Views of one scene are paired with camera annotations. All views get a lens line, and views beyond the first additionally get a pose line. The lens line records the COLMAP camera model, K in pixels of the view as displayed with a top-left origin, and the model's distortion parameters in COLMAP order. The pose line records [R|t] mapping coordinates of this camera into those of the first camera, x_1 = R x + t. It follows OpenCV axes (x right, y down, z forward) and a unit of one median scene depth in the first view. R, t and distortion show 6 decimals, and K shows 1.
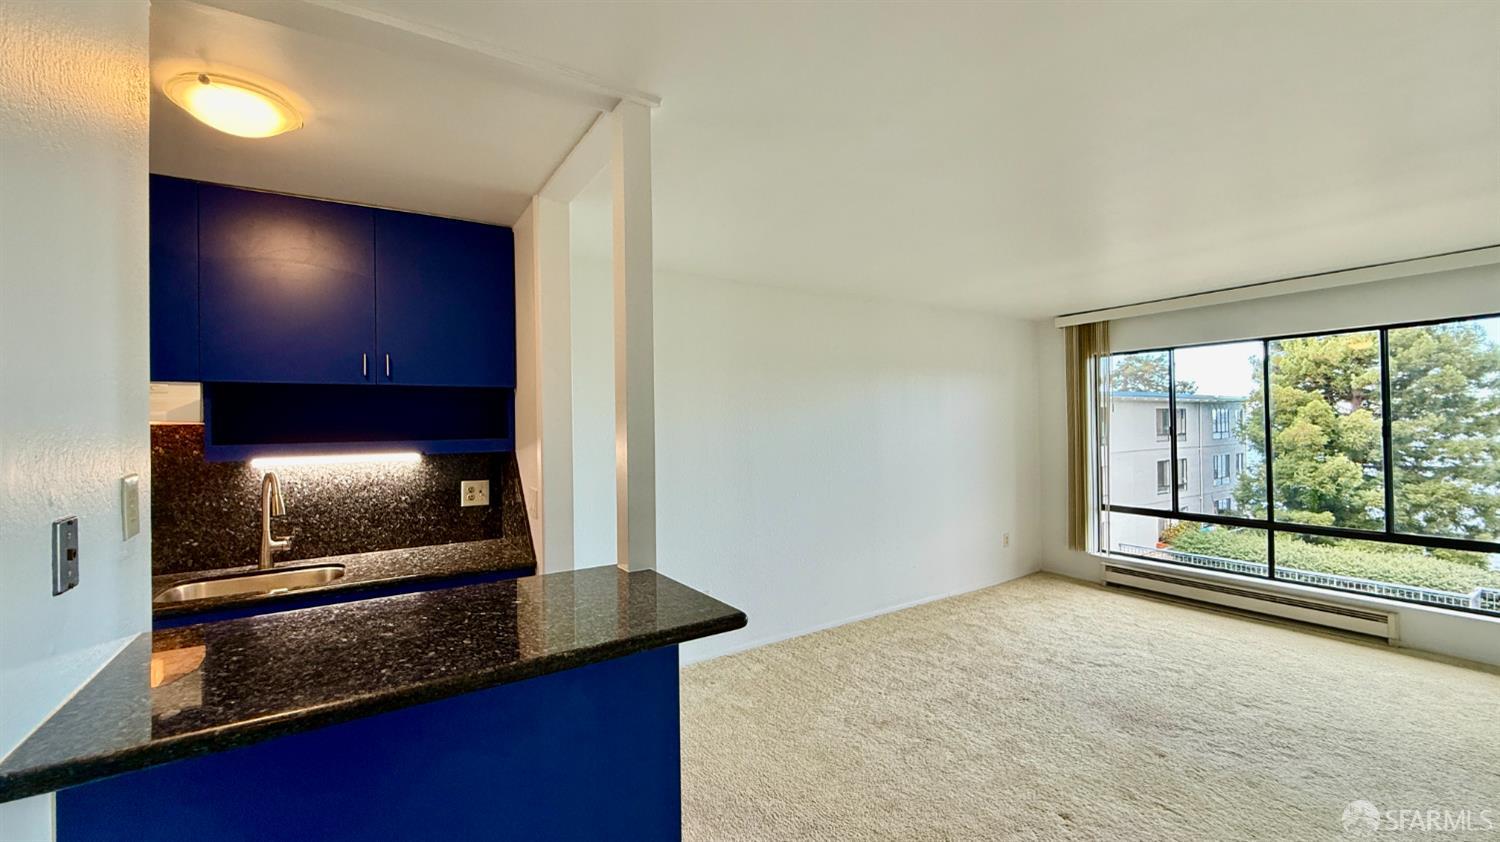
lens RADIAL K [[595.3, 0, 745.5], [0, 595.3, 422.9], [0, 0, 1]] dist [-0.002143, -0.000230]
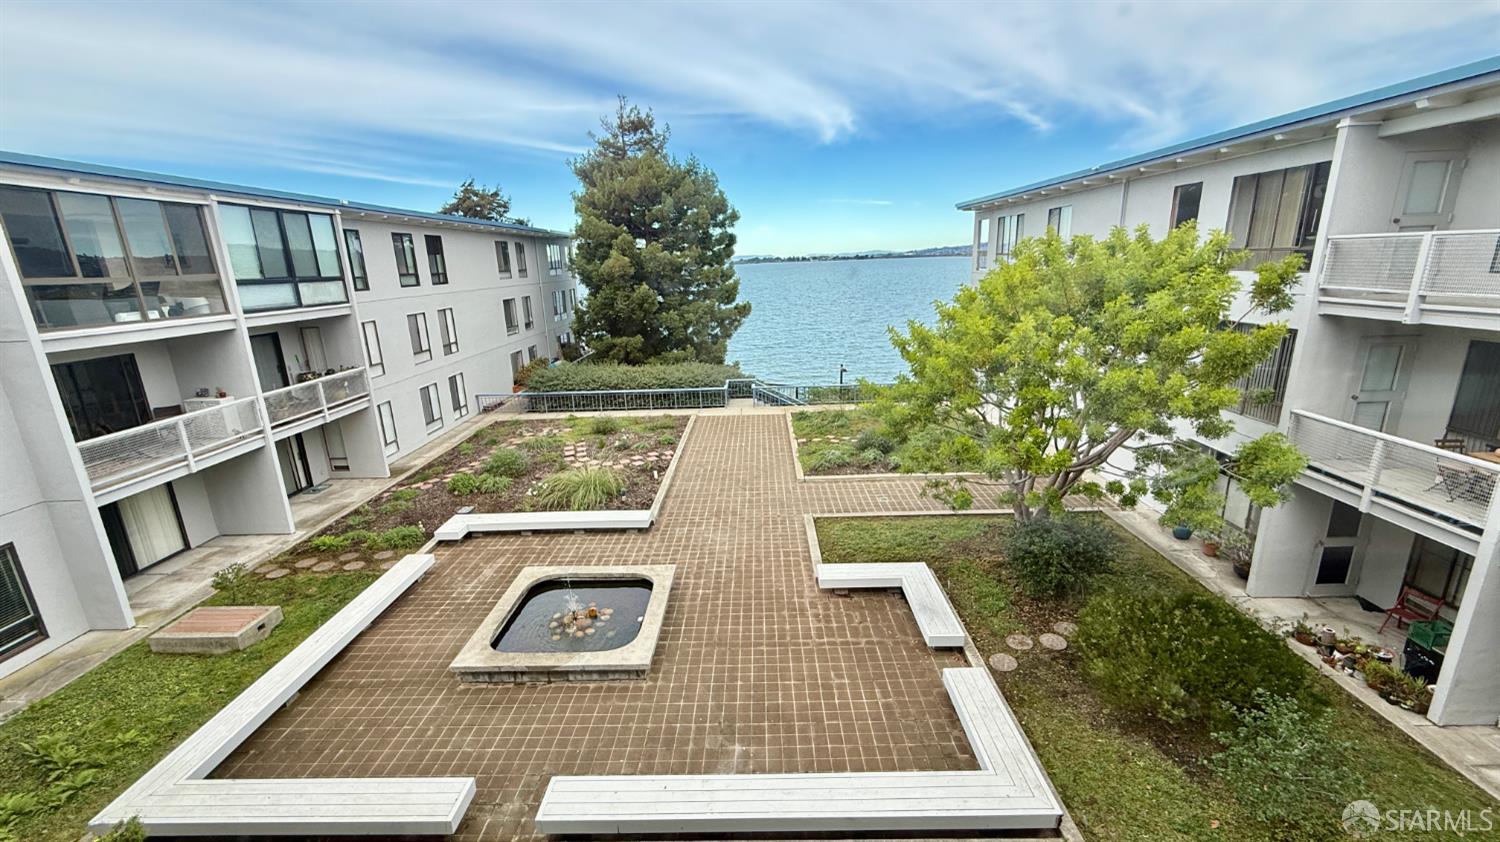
lens RADIAL K [[595.3, 0, 745.9], [0, 595.3, 422.2], [0, 0, 1]] dist [-0.002143, -0.000230]
pose [[0.559590, -0.222364, 0.798382, 0.862935], [0.022421, 0.967043, 0.253625, 0.156467], [-0.828466, -0.124025, 0.546133, 1.102438]]
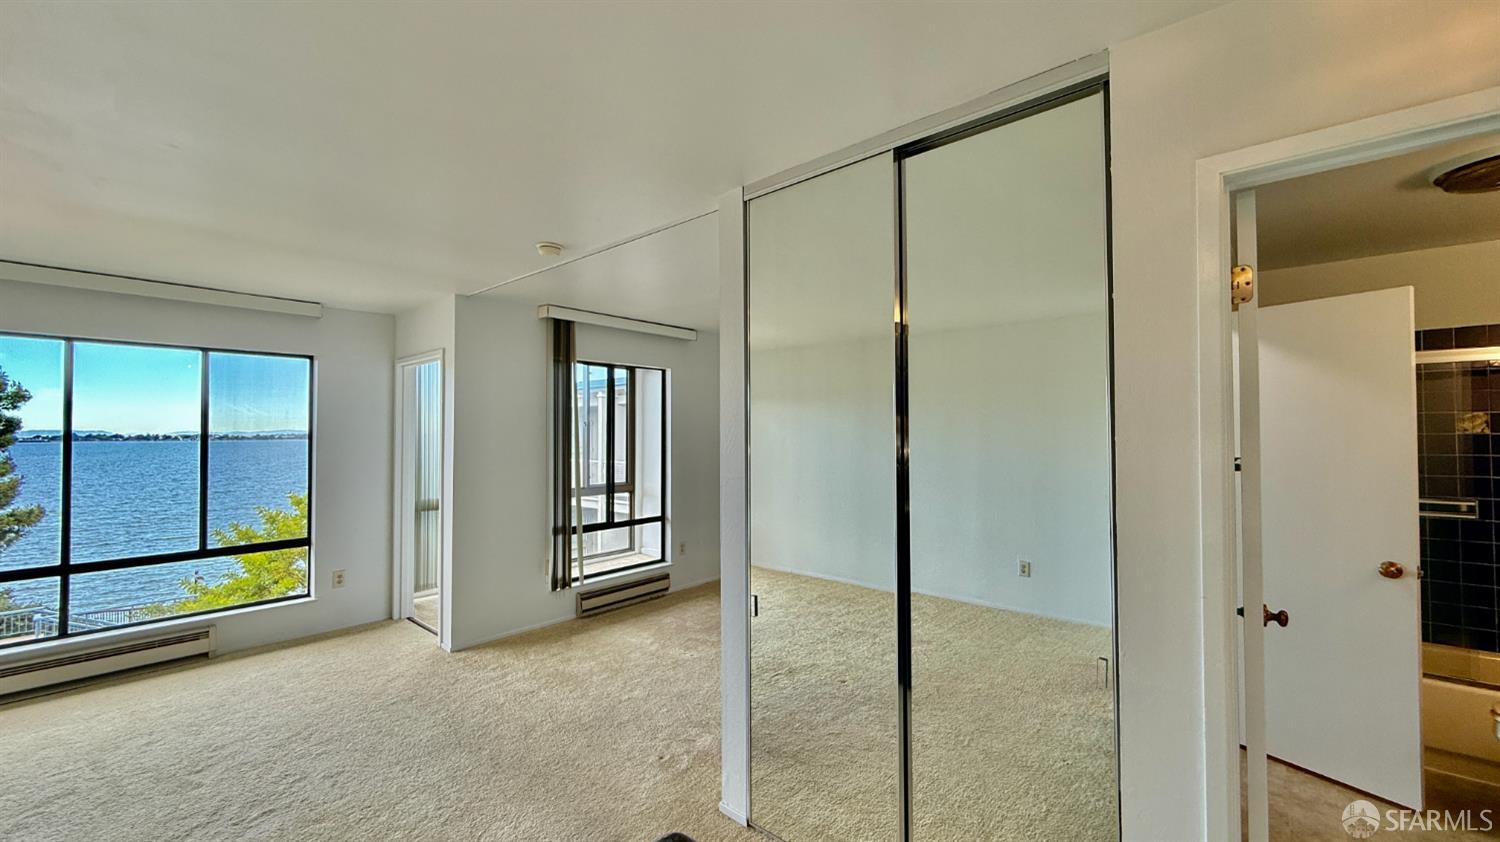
lens RADIAL K [[595.3, 0, 750.1], [0, 595.3, 419.8], [0, 0, 1]] dist [-0.002143, -0.000230]
pose [[-0.271604, 0.038436, 0.961641, -0.155198], [0.002406, 0.999226, -0.039259, 0.003672], [-0.962406, -0.008349, -0.271487, 0.338863]]
